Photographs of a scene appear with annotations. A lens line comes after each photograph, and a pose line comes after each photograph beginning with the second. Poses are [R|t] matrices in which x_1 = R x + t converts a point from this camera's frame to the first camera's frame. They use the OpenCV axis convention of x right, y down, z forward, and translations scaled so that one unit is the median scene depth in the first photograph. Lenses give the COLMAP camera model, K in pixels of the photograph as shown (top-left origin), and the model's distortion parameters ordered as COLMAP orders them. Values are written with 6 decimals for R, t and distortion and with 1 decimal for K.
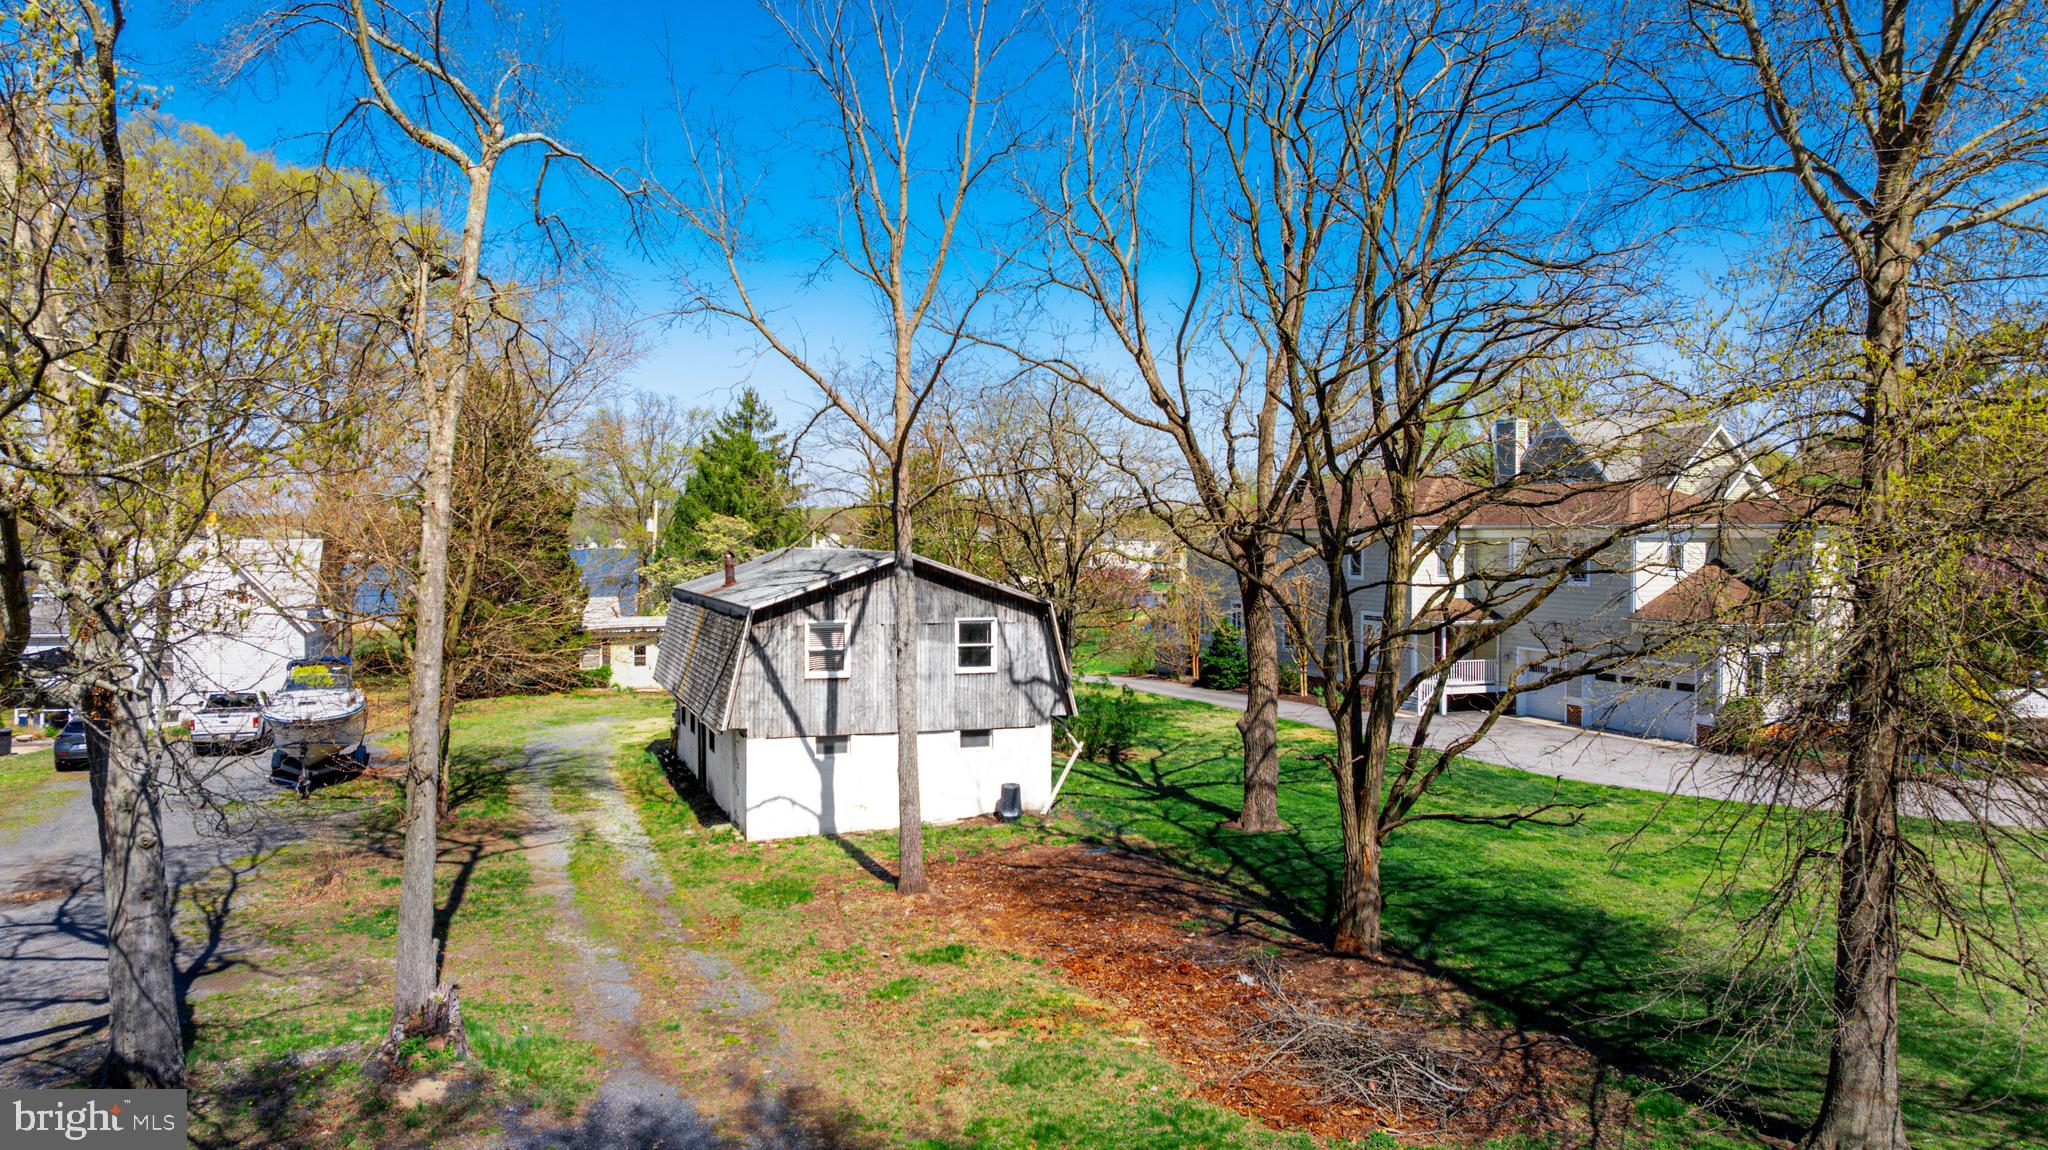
lens RADIAL K [[1445.0, 0, 1022.9], [0, 1445.0, 565.4], [0, 0, 1]] dist [-0.017212, -0.001237]
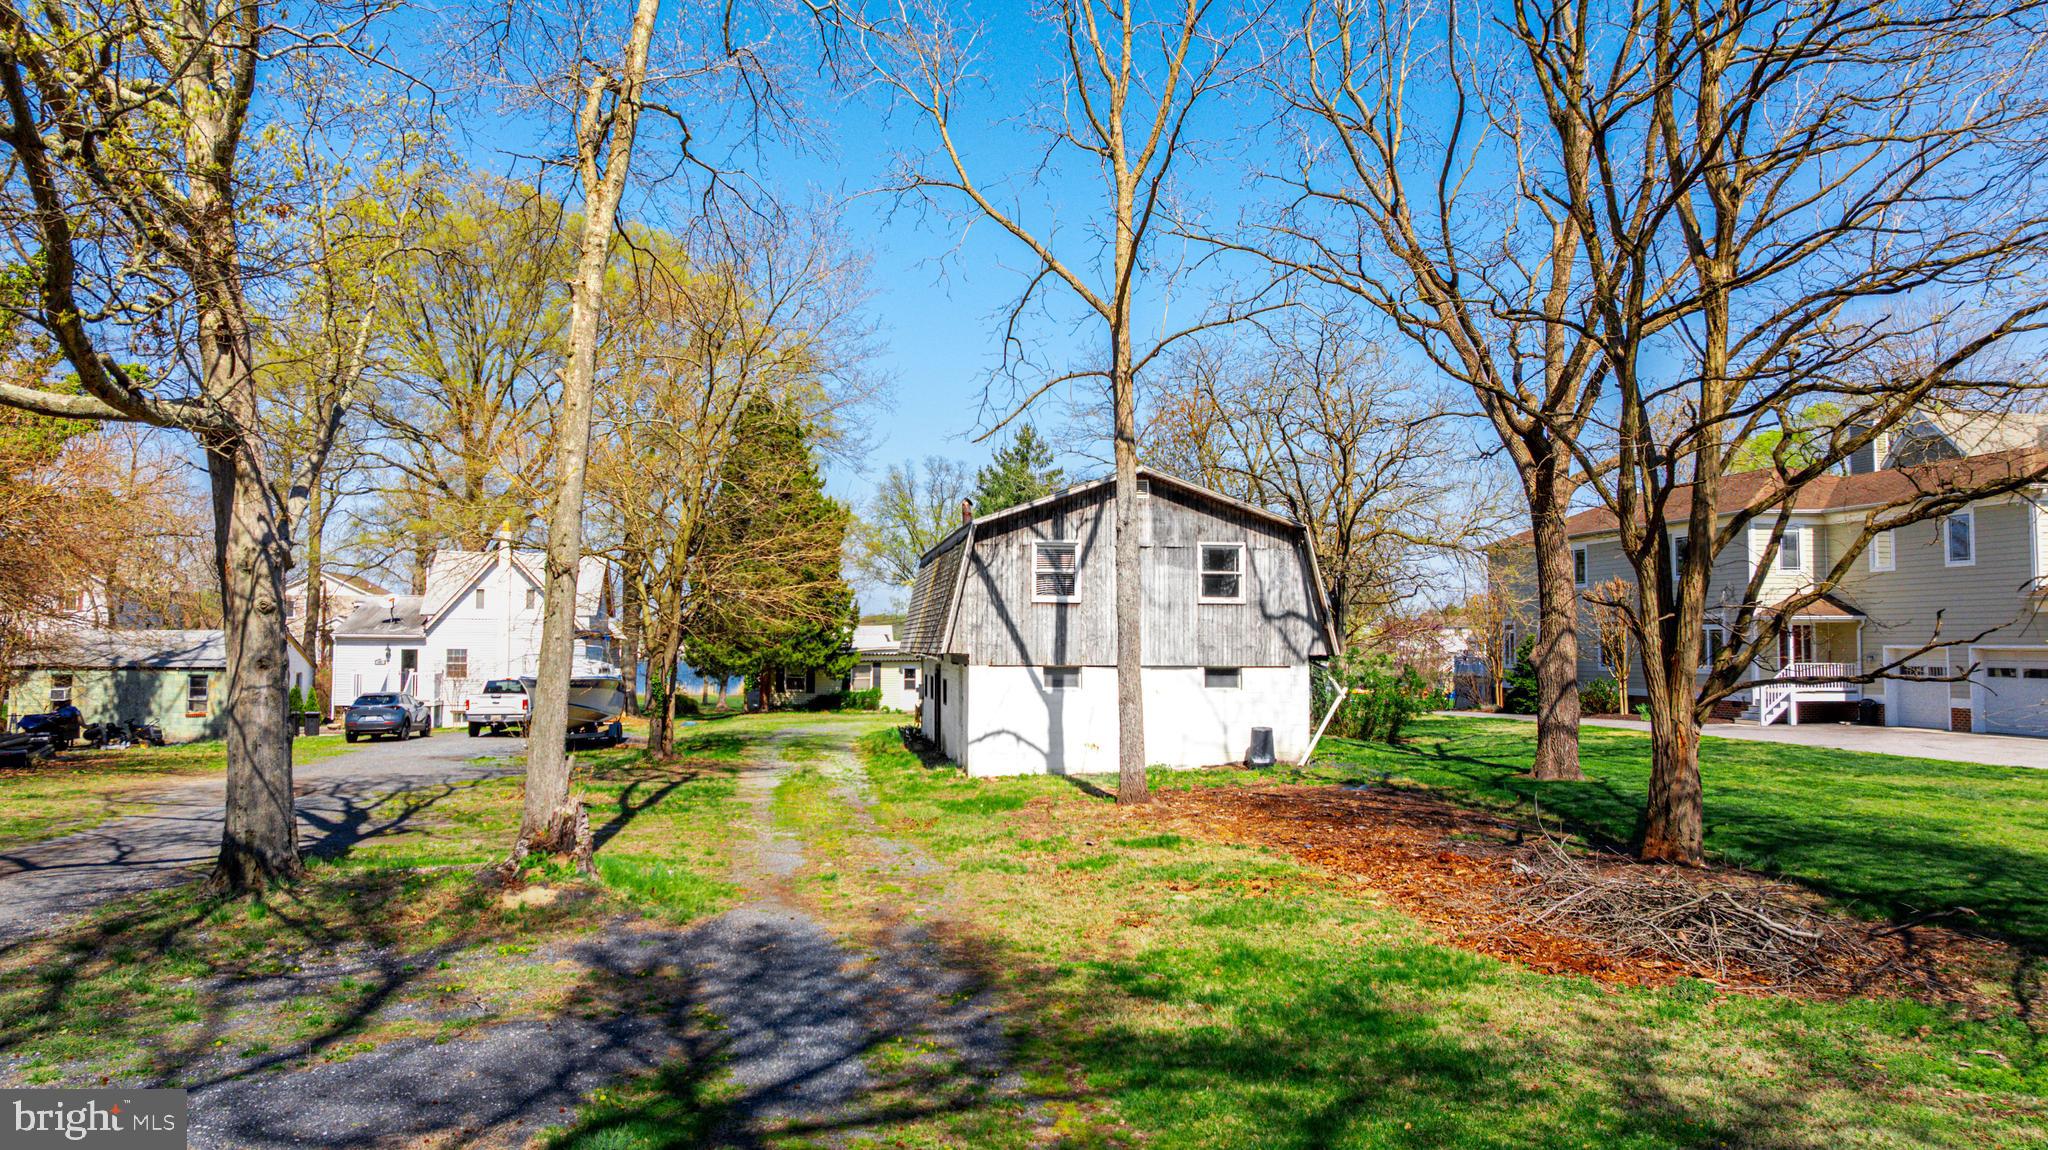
lens RADIAL K [[1445.0, 0, 1022.9], [0, 1445.0, 565.4], [0, 0, 1]] dist [-0.017212, -0.001237]
pose [[0.978004, -0.010979, -0.208295, 0.035034], [-0.005016, 0.997087, -0.076107, 0.123767], [0.208524, 0.075478, 0.975100, 0.099194]]
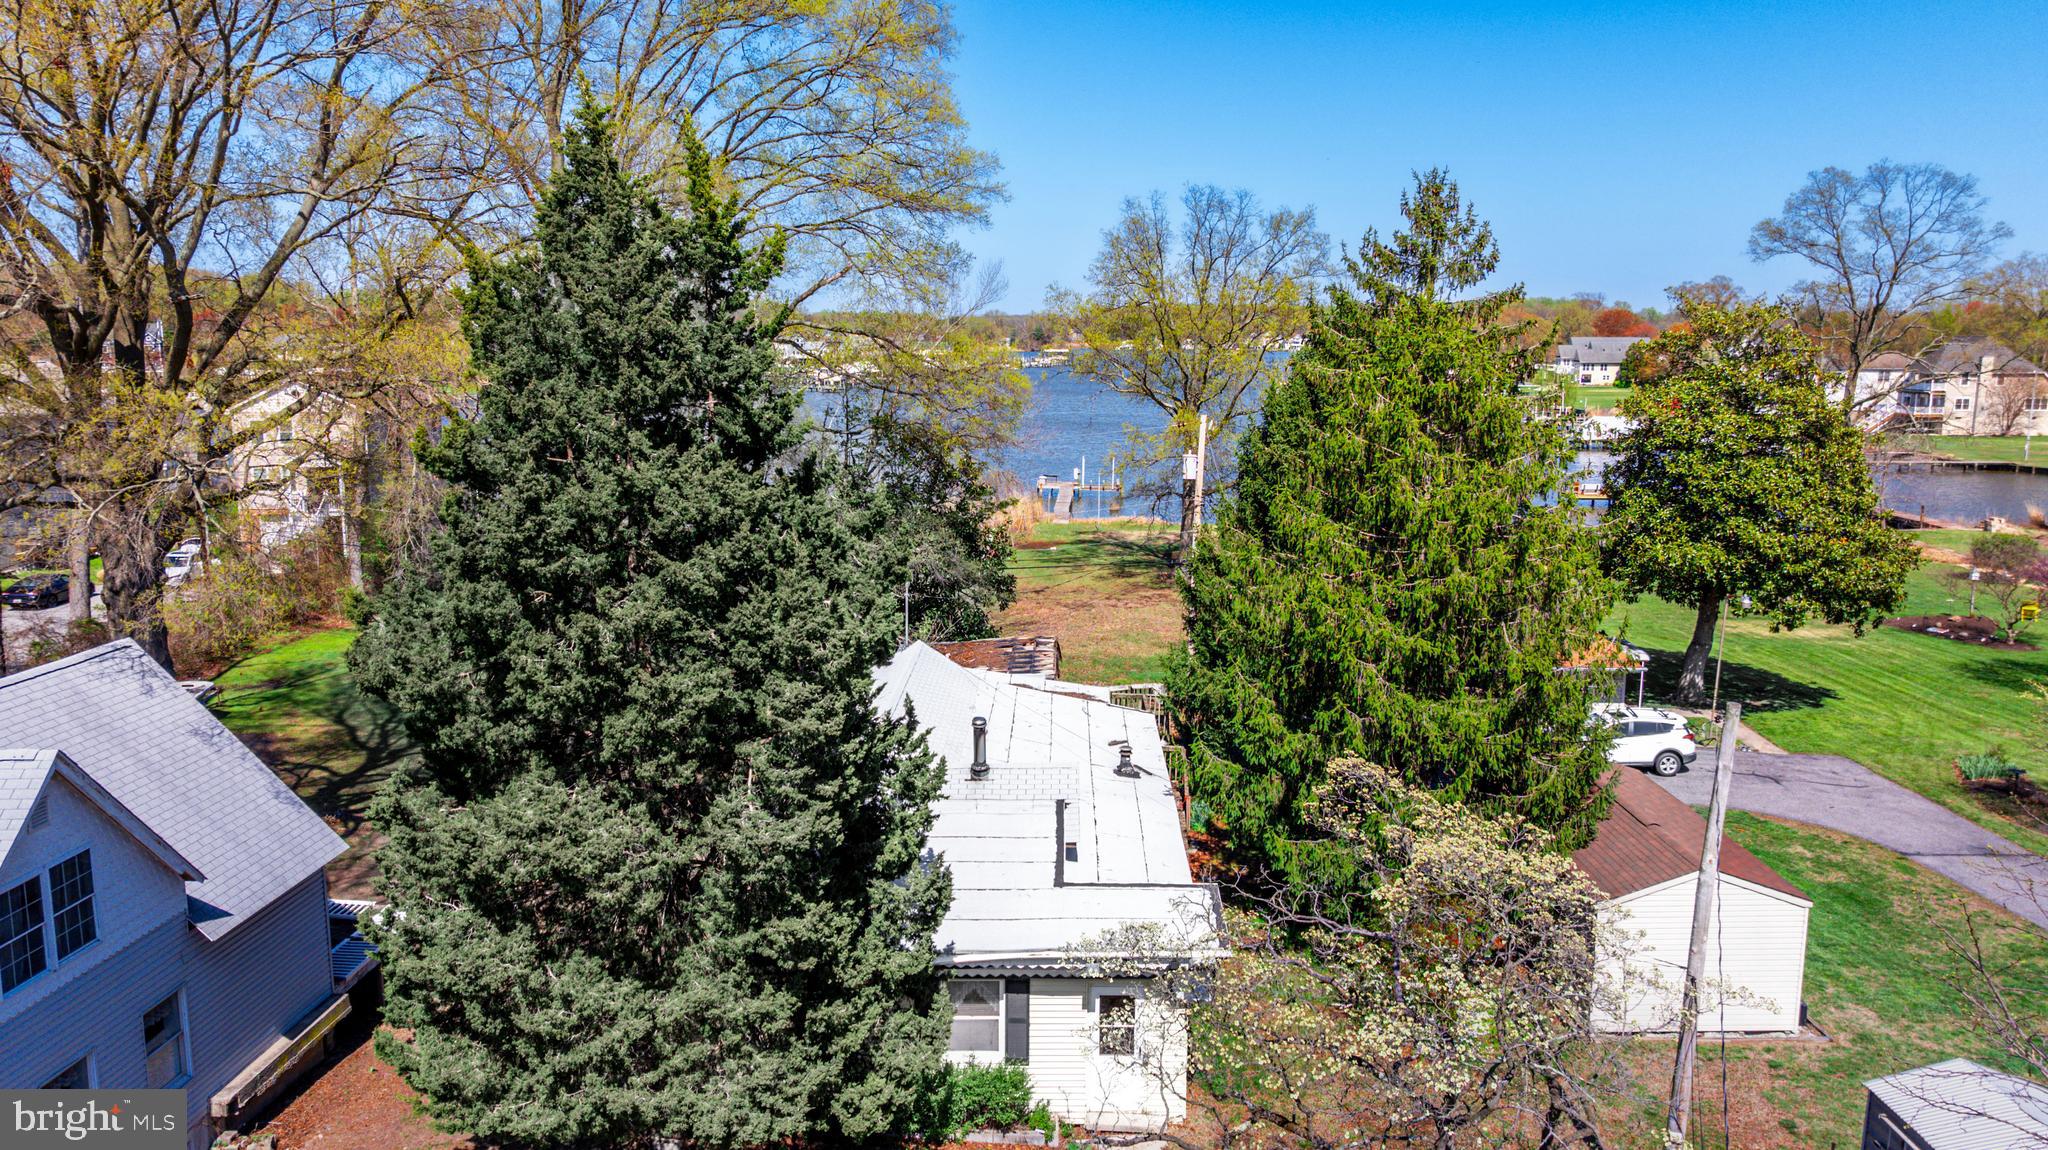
lens RADIAL K [[1439.7, 0, 1016.6], [0, 1439.7, 579.9], [0, 0, 1]] dist [-0.007467, -0.000981]
pose [[0.923586, 0.061120, -0.378489, -0.344553], [-0.001173, 0.987657, 0.156627, -0.184591], [0.383390, -0.144215, 0.912258, 1.450193]]
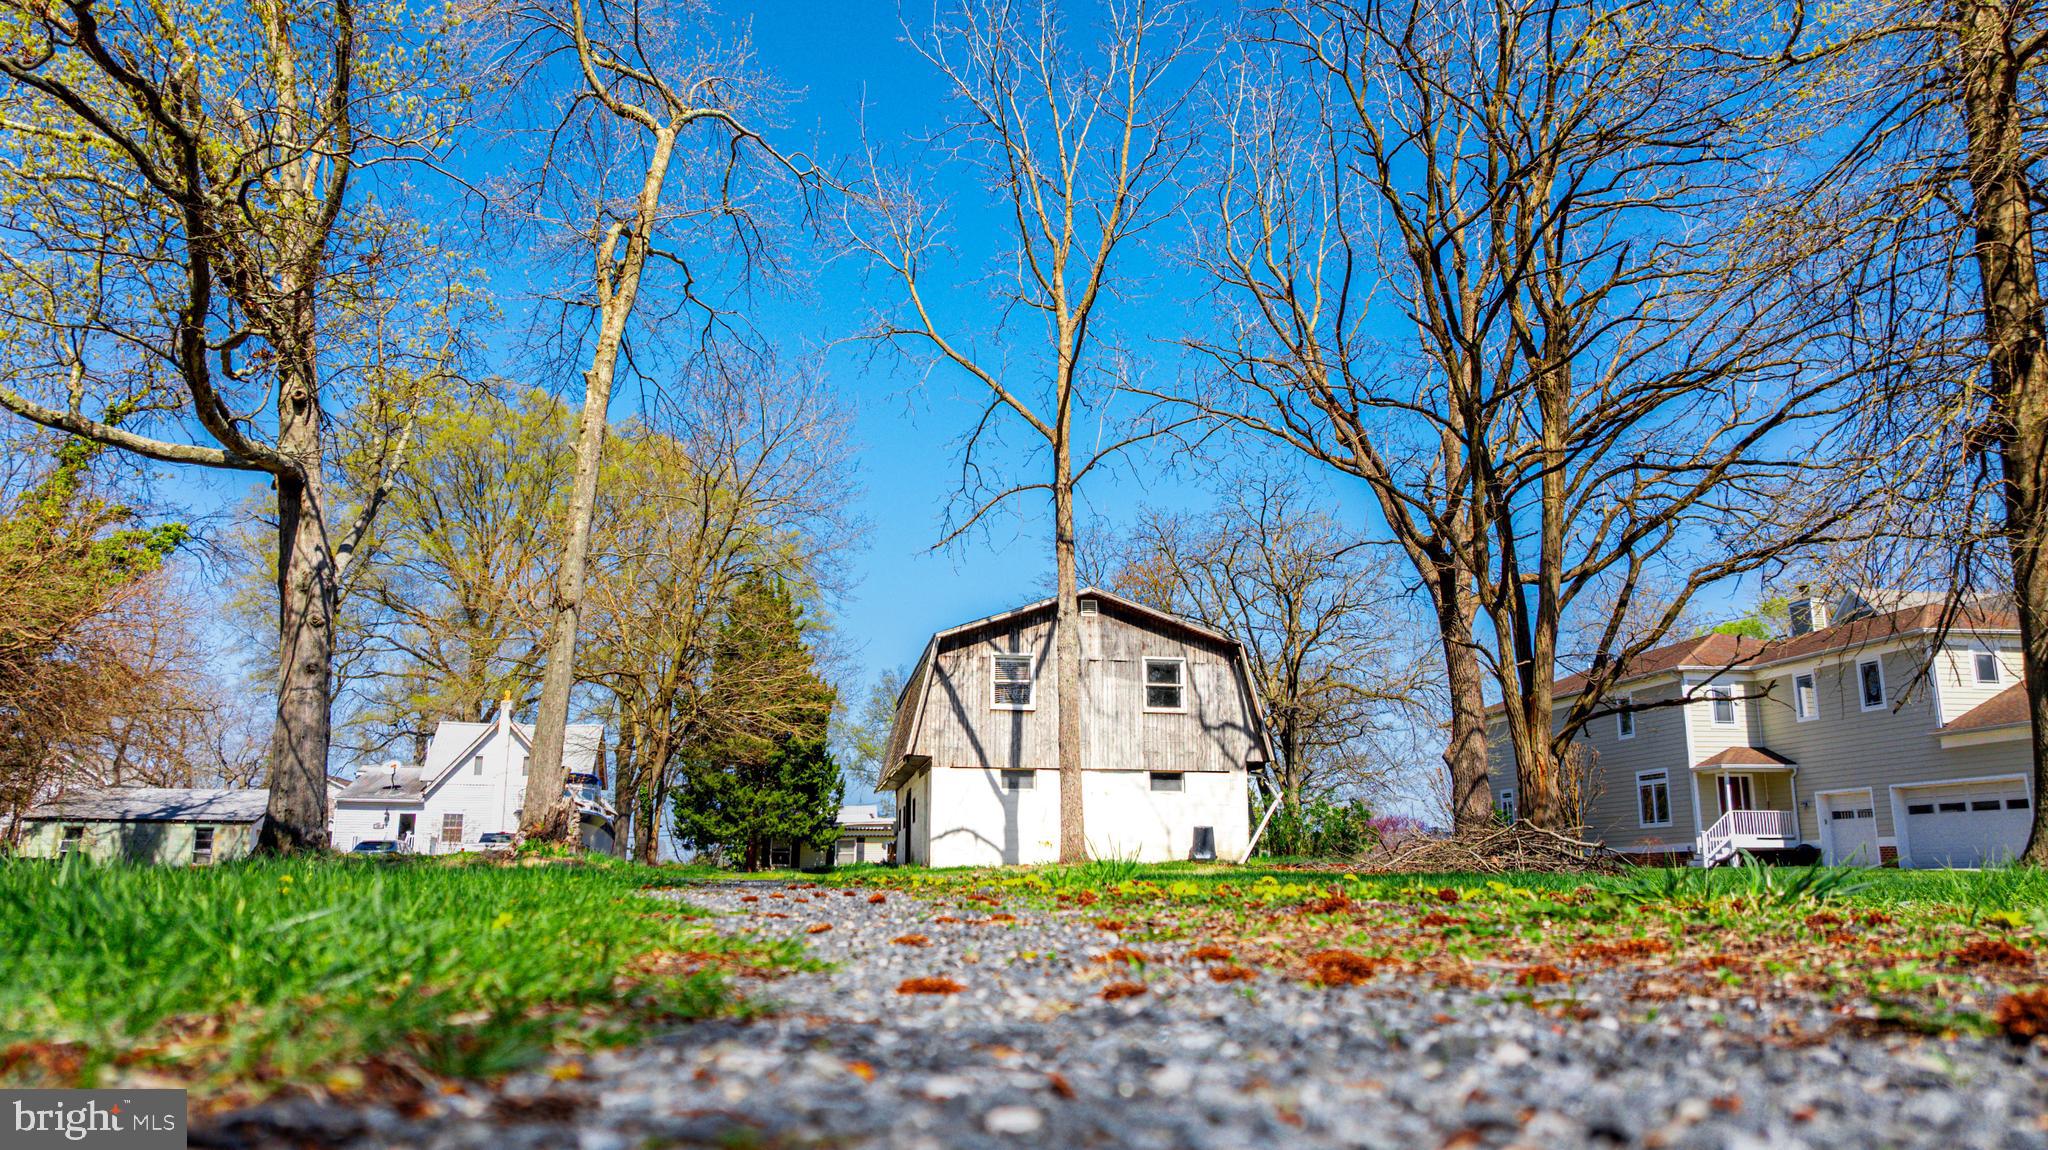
lens RADIAL K [[1446.4, 0, 1018.6], [0, 1446.4, 565.8], [0, 0, 1]] dist [-0.011871, 0.000440]
pose [[0.977519, -0.043516, -0.206308, 0.079868], [-0.006427, 0.971866, -0.235445, 0.215904], [0.210750, 0.231478, 0.949738, 0.024135]]
